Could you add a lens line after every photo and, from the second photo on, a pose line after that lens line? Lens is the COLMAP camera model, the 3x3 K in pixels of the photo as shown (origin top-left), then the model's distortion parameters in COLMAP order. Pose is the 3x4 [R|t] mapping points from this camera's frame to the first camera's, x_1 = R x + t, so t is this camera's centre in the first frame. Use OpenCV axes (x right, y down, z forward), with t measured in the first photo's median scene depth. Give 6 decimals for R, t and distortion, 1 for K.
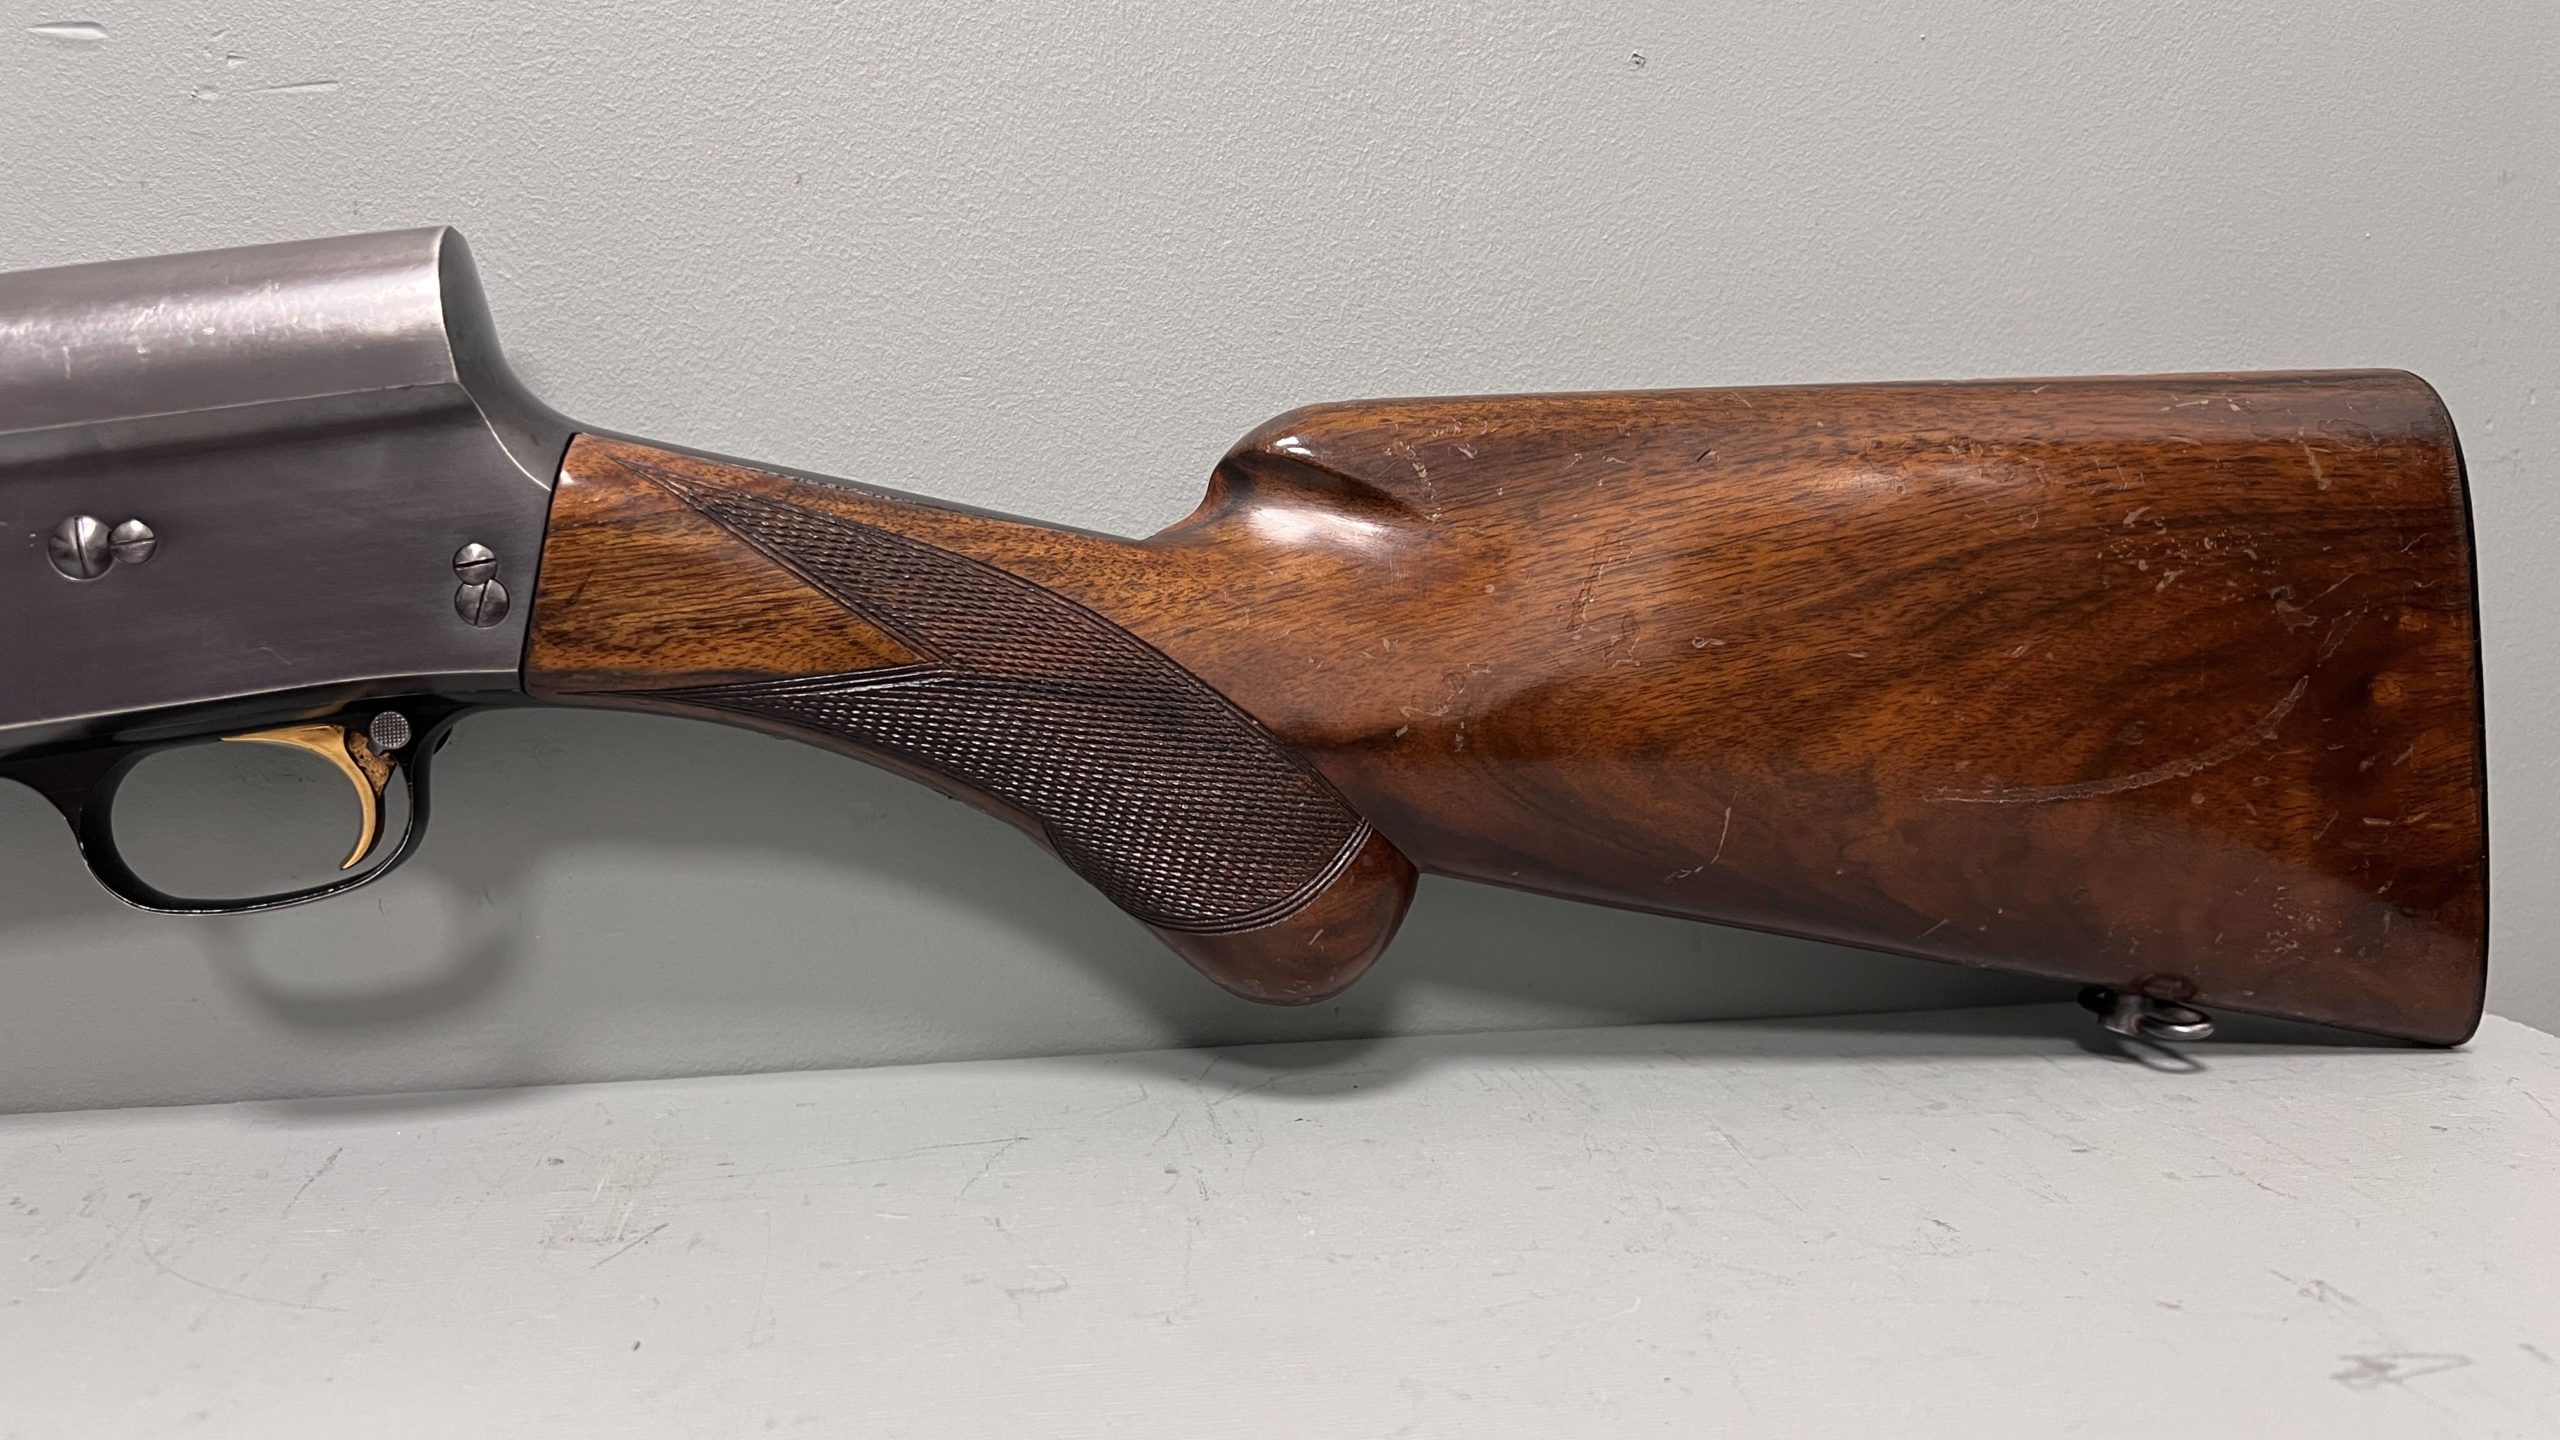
lens RADIAL K [[1891.7, 0, 1293.1], [0, 1891.7, 728.7], [0, 0, 1]] dist [0.031121, -0.061030]
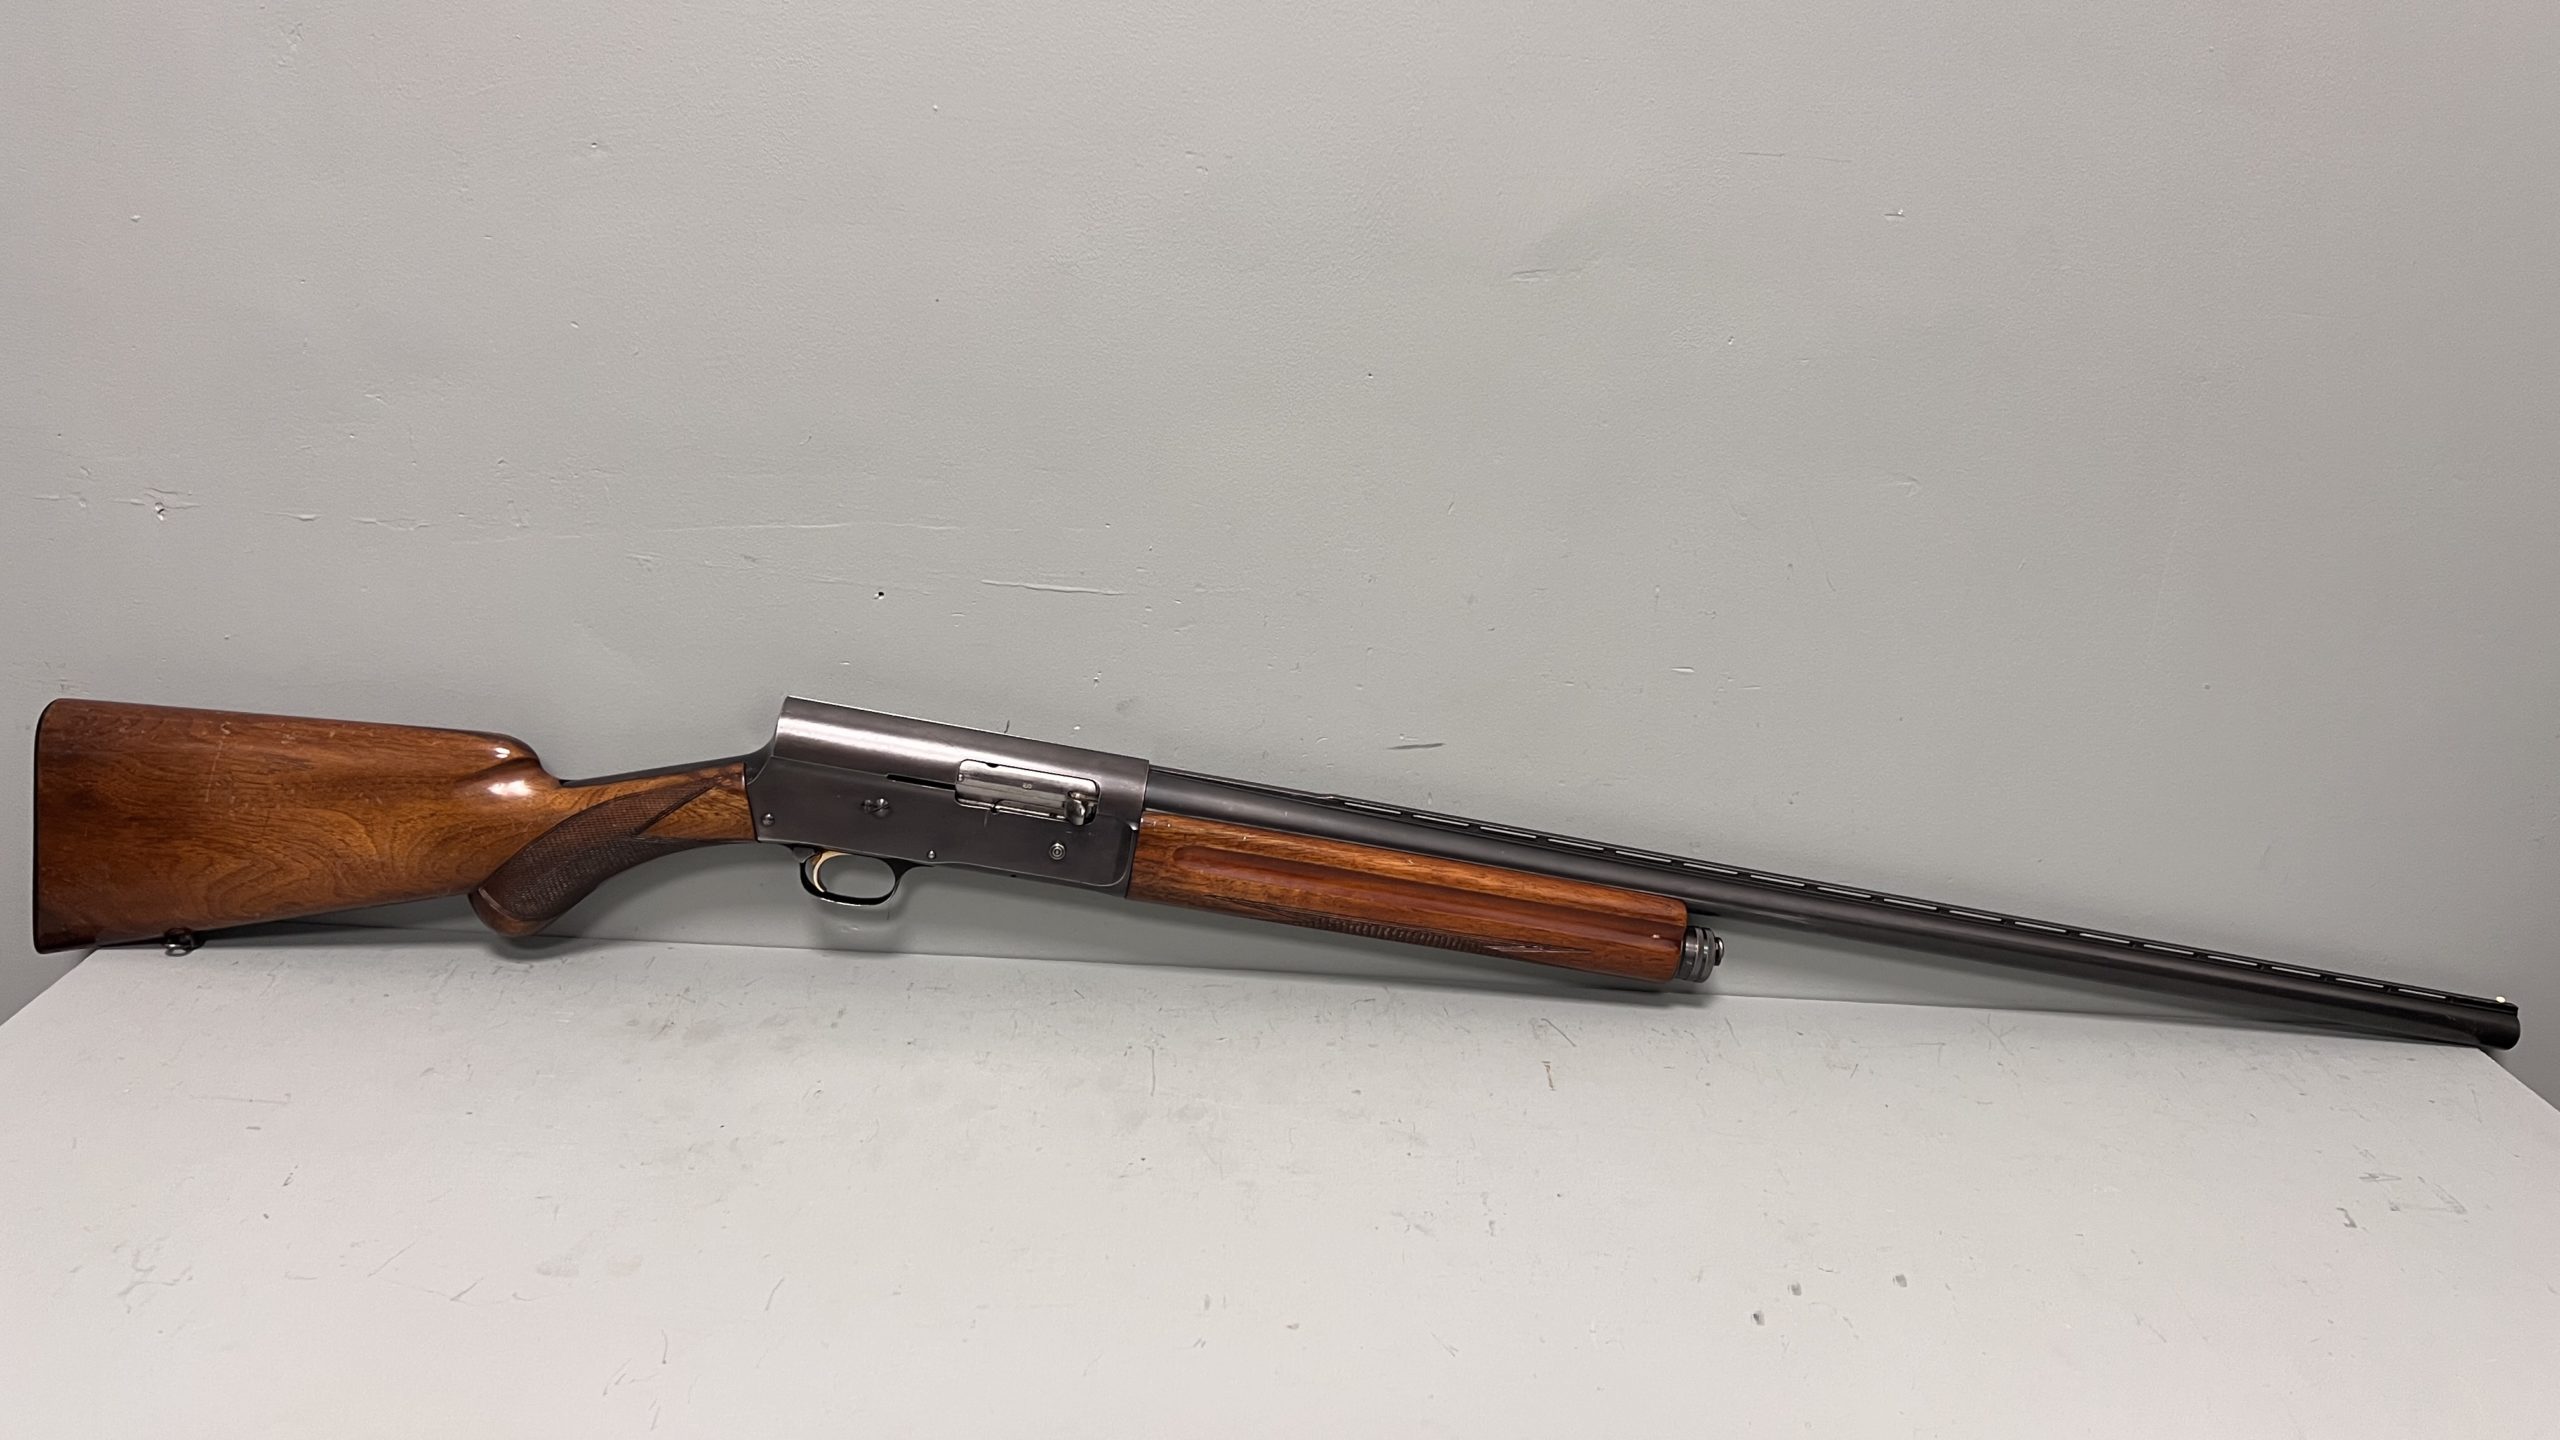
lens RADIAL K [[1891.7, 0, 1275.4], [0, 1891.7, 726.5], [0, 0, 1]] dist [0.031121, -0.061030]
pose [[0.983658, 0.112716, -0.140403, -0.826486], [-0.084267, 0.977329, 0.194233, -0.793501], [0.159113, -0.179227, 0.970856, -2.072030]]
